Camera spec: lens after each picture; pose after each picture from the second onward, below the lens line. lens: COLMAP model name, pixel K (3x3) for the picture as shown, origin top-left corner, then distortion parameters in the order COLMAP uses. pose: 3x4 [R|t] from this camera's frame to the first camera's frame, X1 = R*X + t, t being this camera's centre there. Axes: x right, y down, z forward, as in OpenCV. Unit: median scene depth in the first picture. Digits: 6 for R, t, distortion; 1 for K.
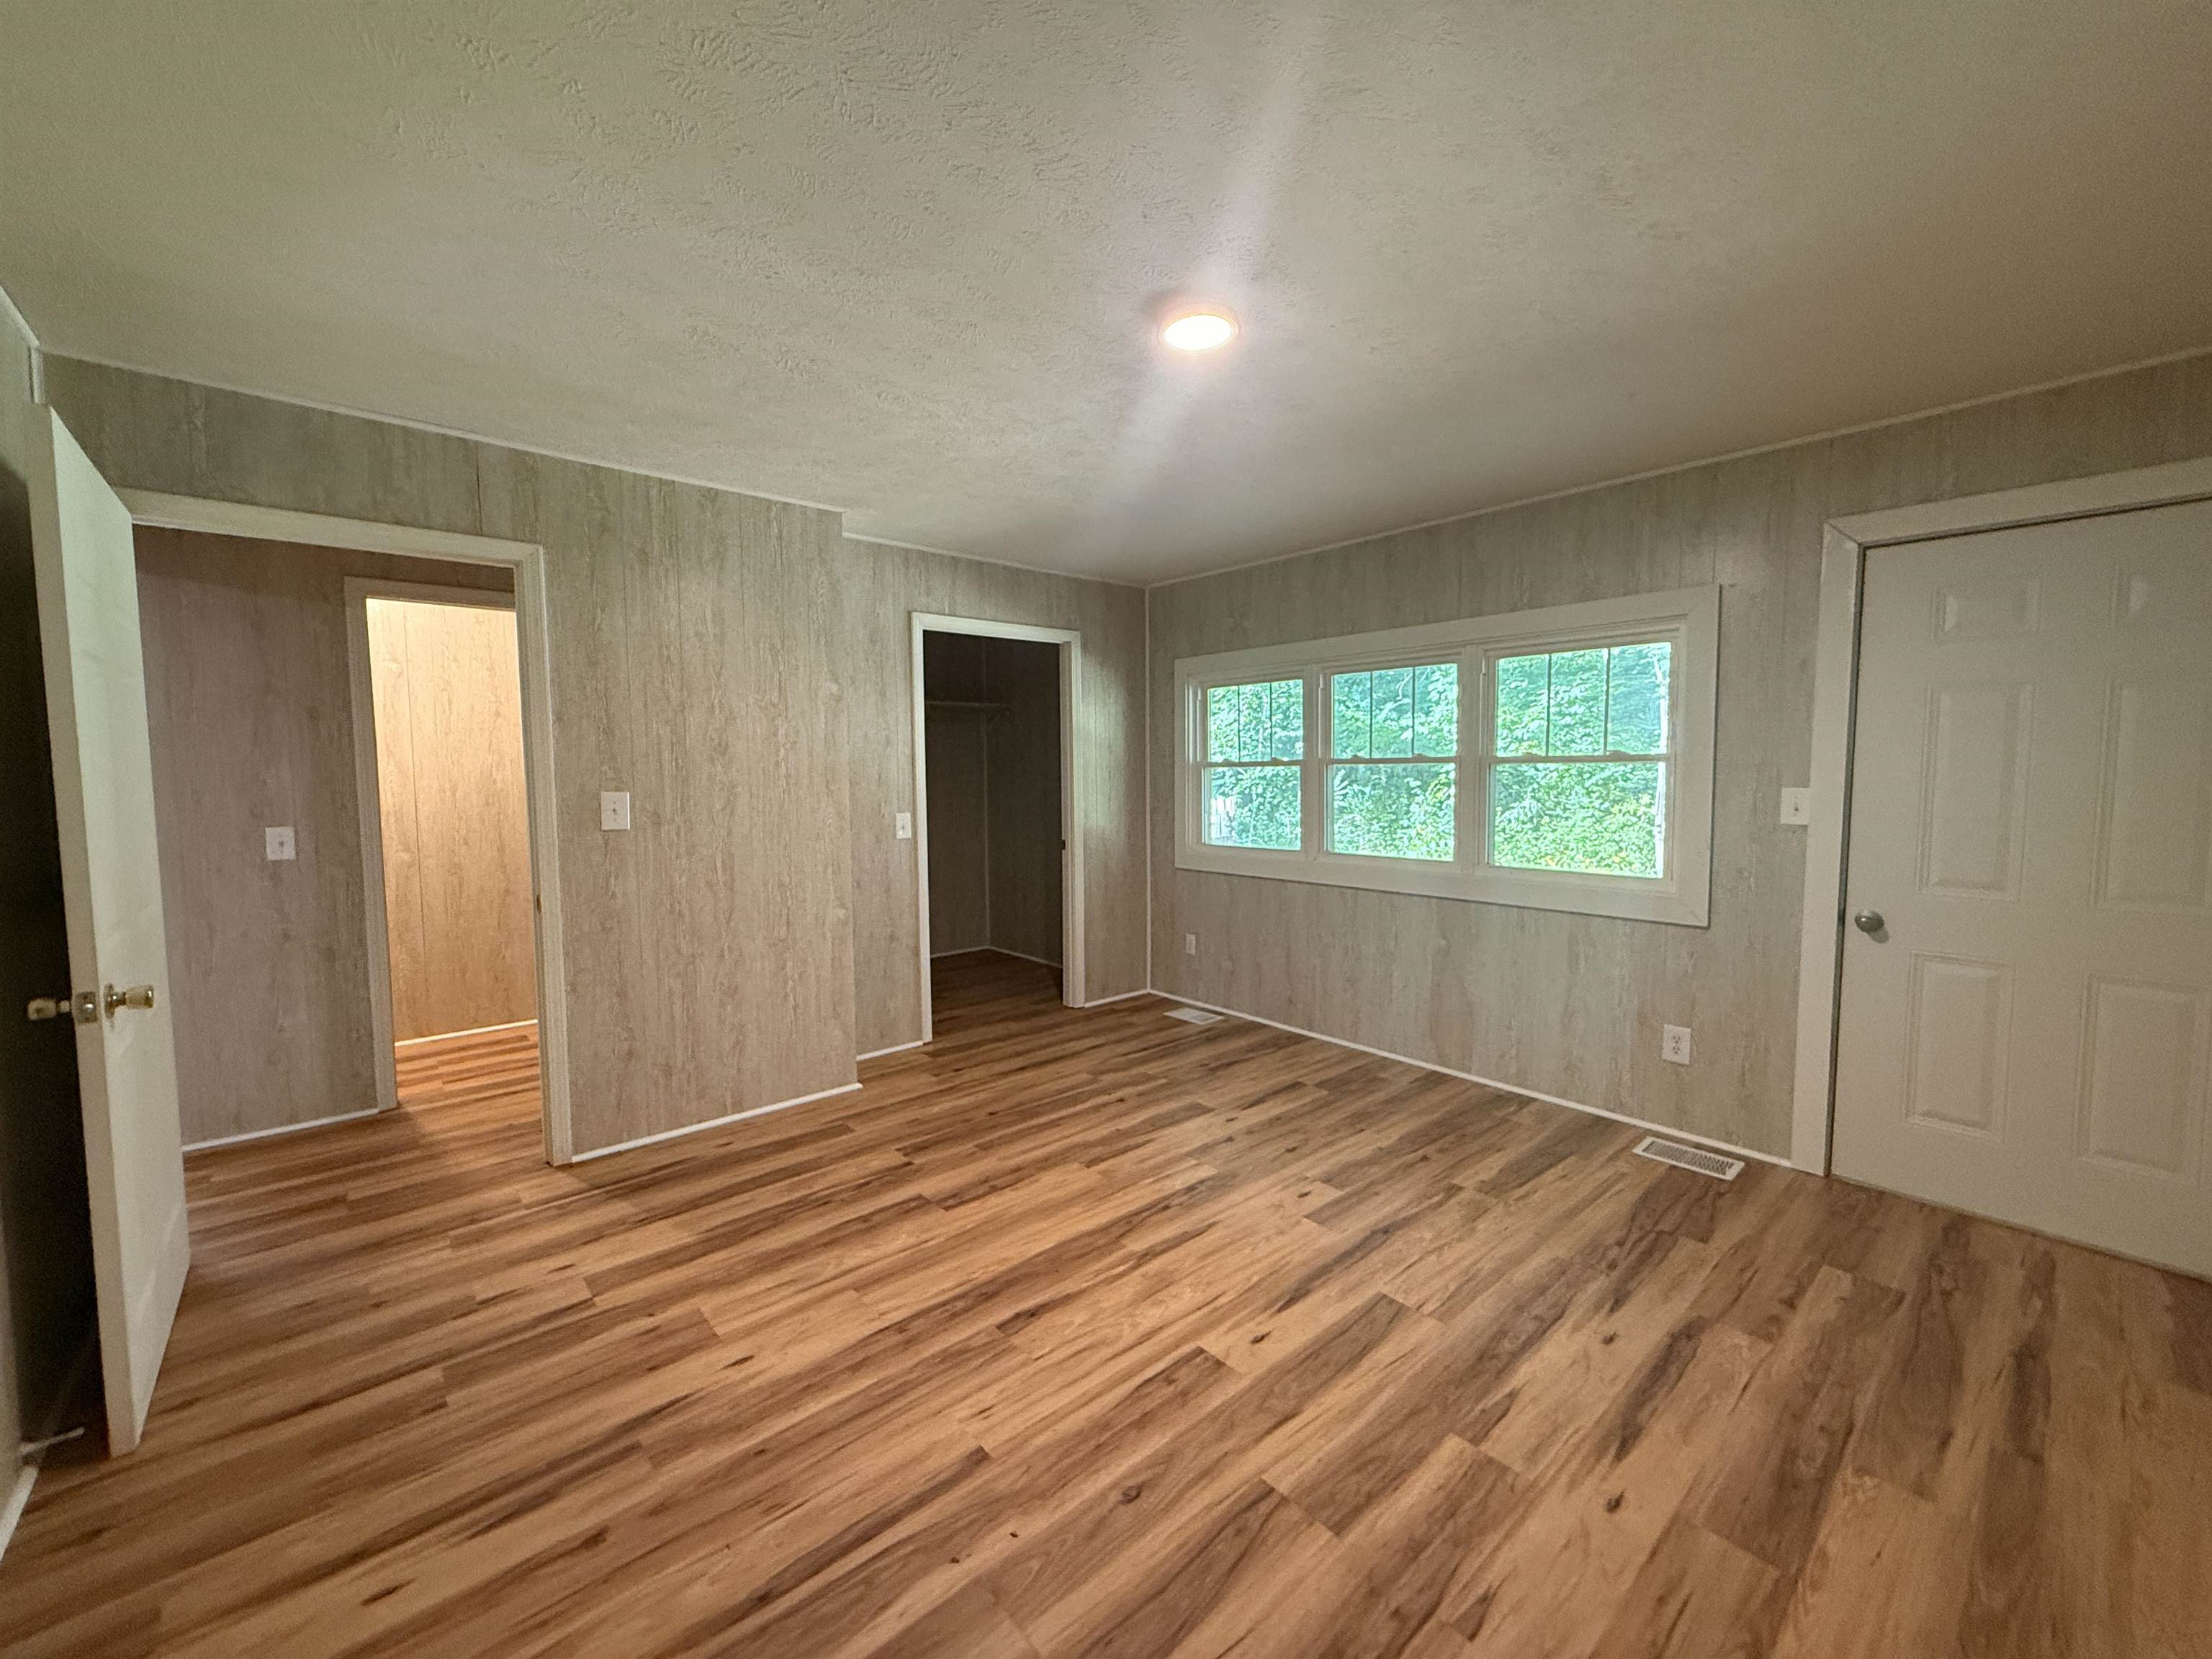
lens RADIAL K [[885.8, 0, 1102.3], [0, 885.8, 834.5], [0, 0, 1]] dist [0.000242, 0.000159]
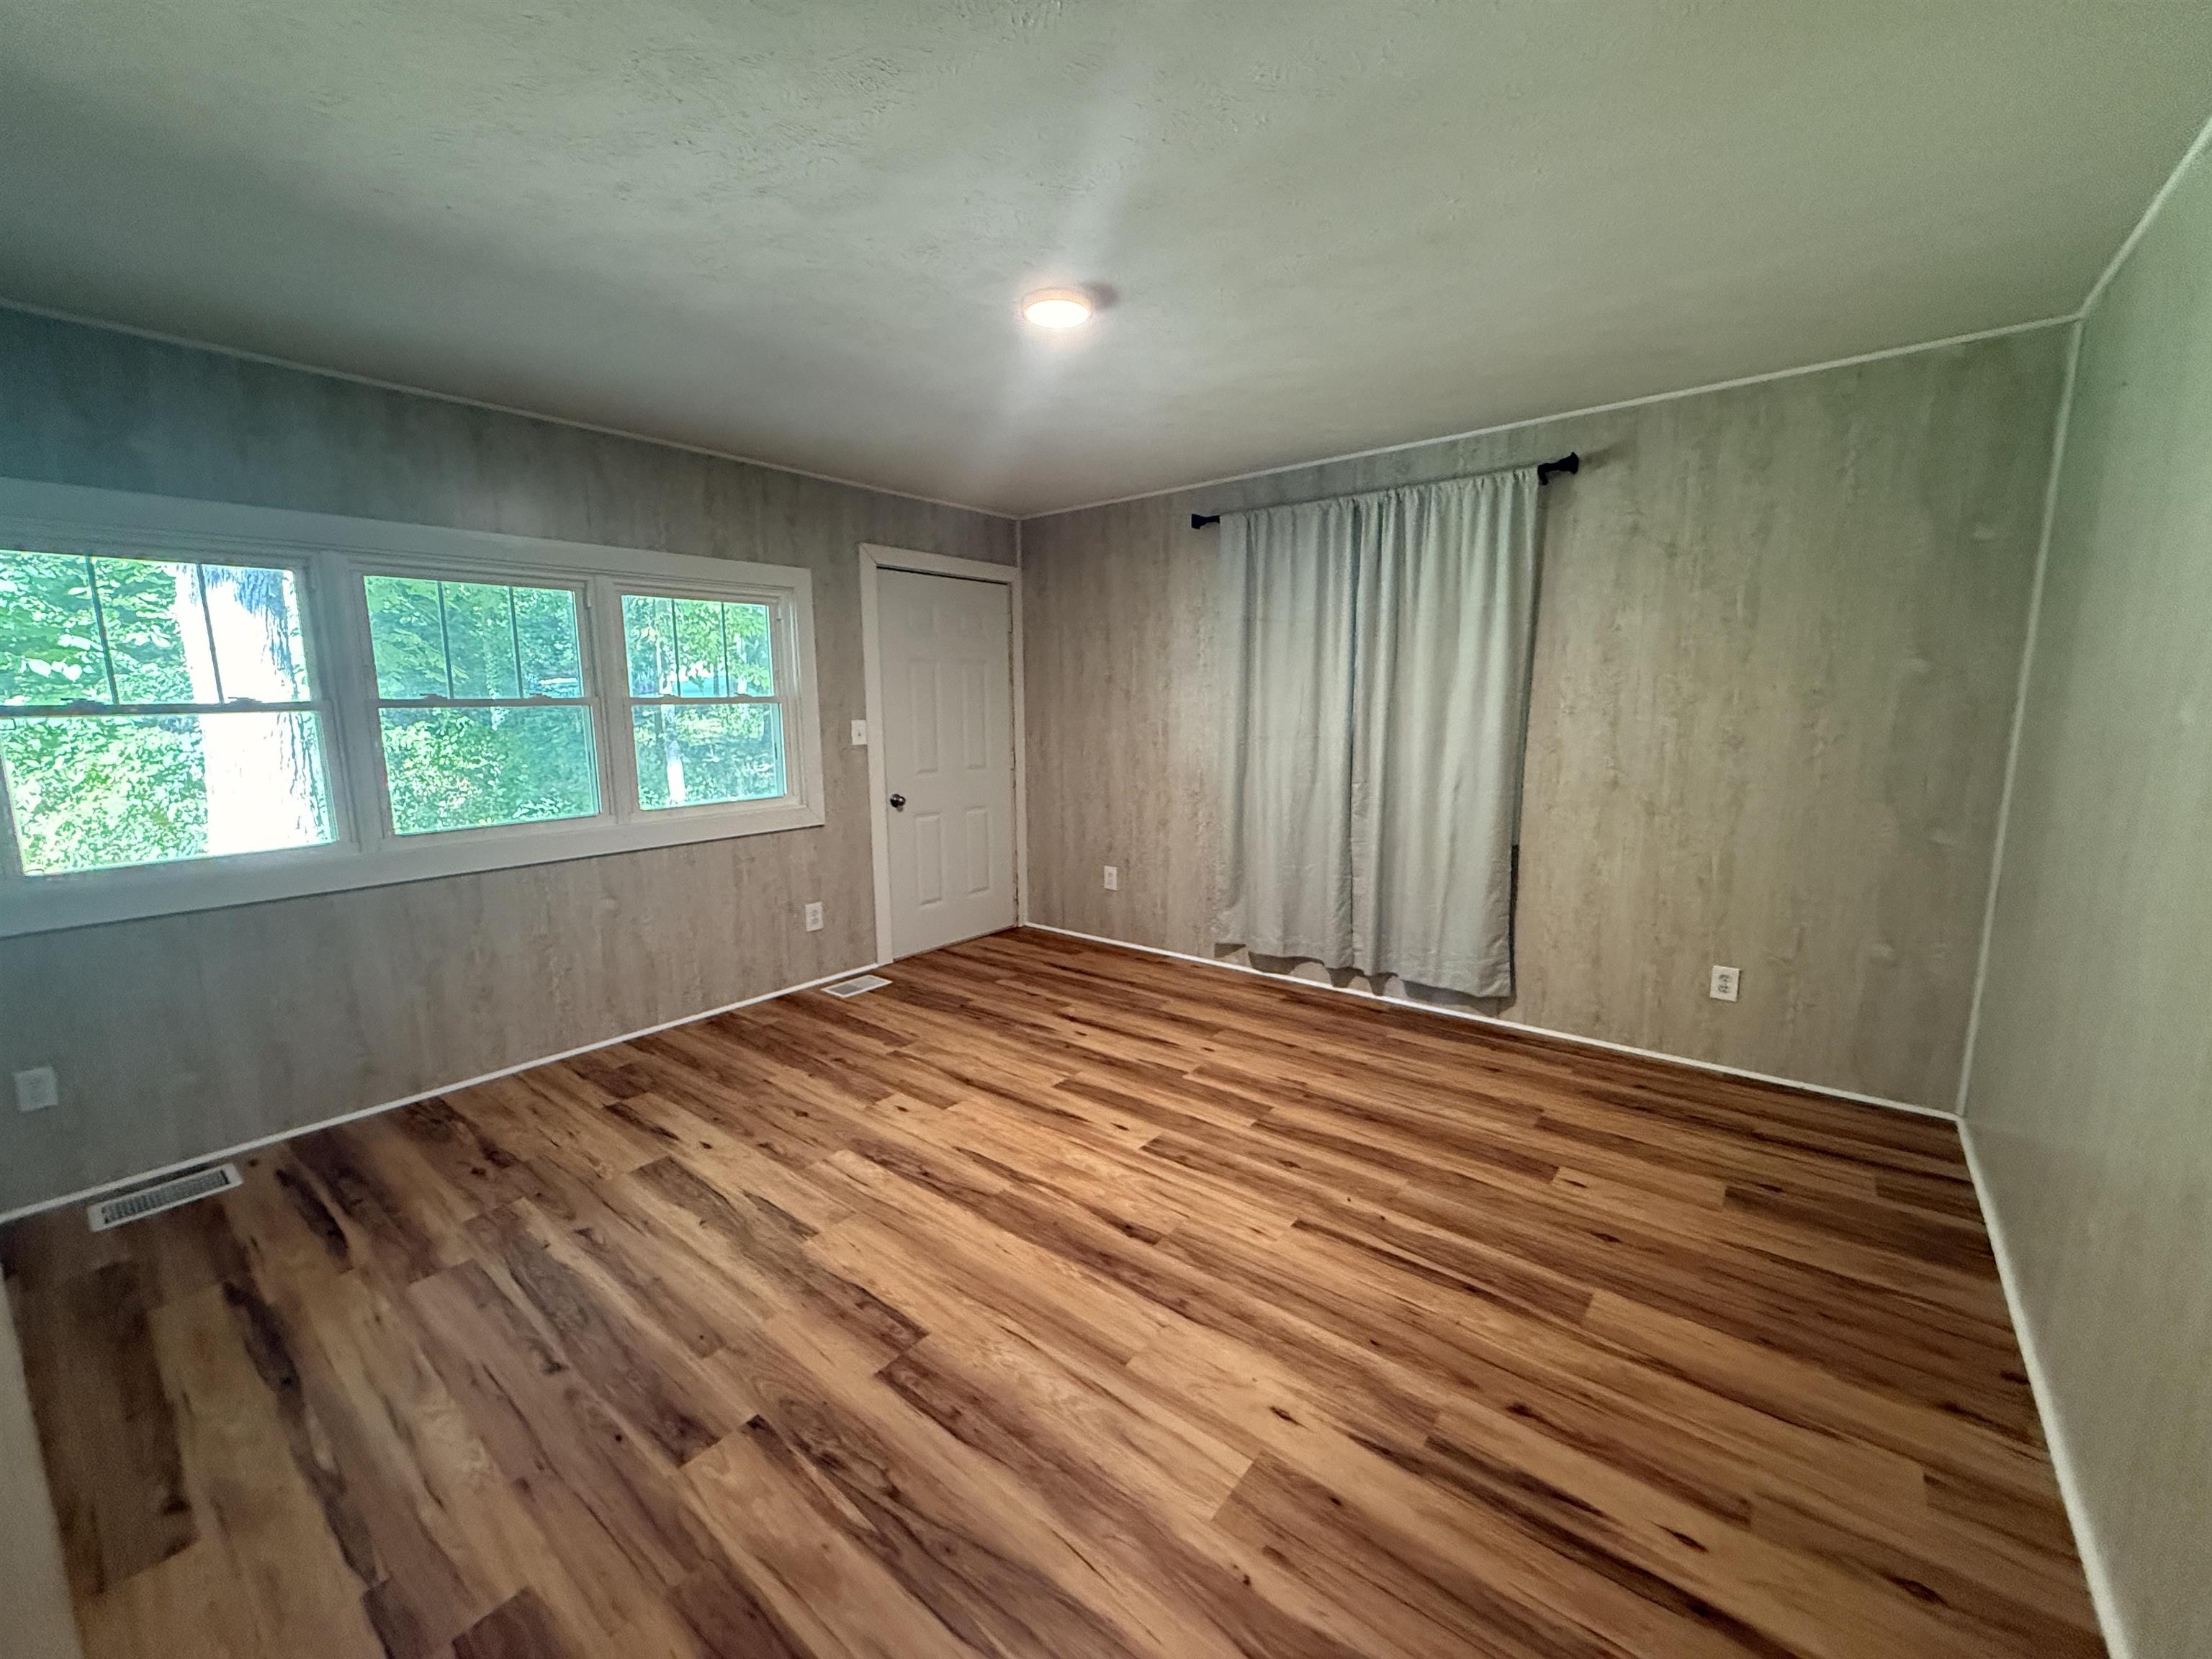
lens RADIAL K [[885.8, 0, 1102.4], [0, 885.8, 826.0], [0, 0, 1]] dist [0.000242, 0.000159]
pose [[-0.179337, -0.136731, 0.974240, -0.835926], [0.081163, 0.984862, 0.153162, -0.078014], [-0.980434, 0.106540, -0.165525, 0.927145]]
